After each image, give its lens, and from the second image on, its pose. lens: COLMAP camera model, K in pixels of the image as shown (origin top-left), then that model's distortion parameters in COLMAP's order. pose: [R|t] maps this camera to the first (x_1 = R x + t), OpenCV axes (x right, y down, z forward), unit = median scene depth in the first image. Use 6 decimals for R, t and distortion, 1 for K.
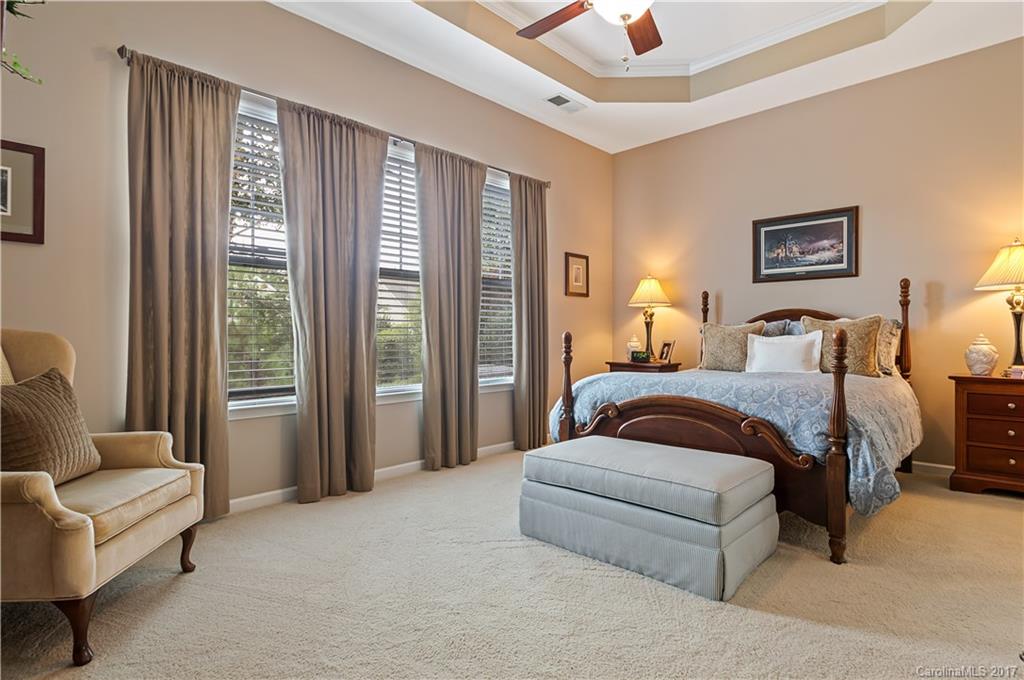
lens RADIAL K [[538.5, 0, 510.1], [0, 538.5, 341.2], [0, 0, 1]] dist [-0.012494, 0.001484]
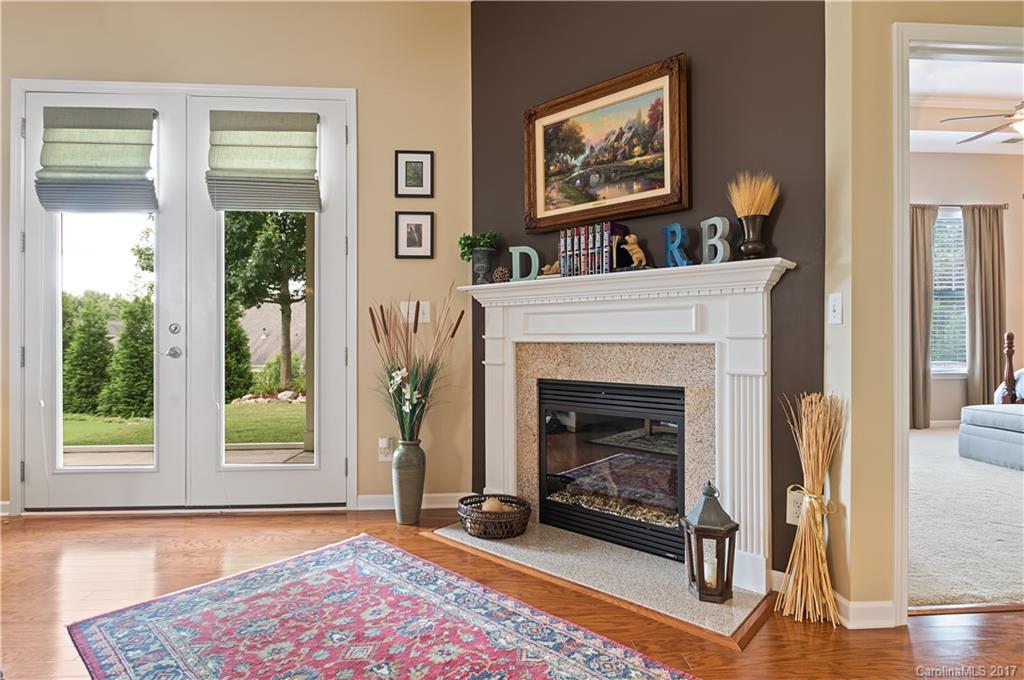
lens RADIAL K [[538.5, 0, 505.8], [0, 538.5, 335.2], [0, 0, 1]] dist [-0.012494, 0.001484]
pose [[0.737015, -0.000695, -0.675877, 0.058985], [-0.004559, 0.999972, -0.006000, 0.002673], [0.675862, 0.007504, 0.736990, -0.668164]]
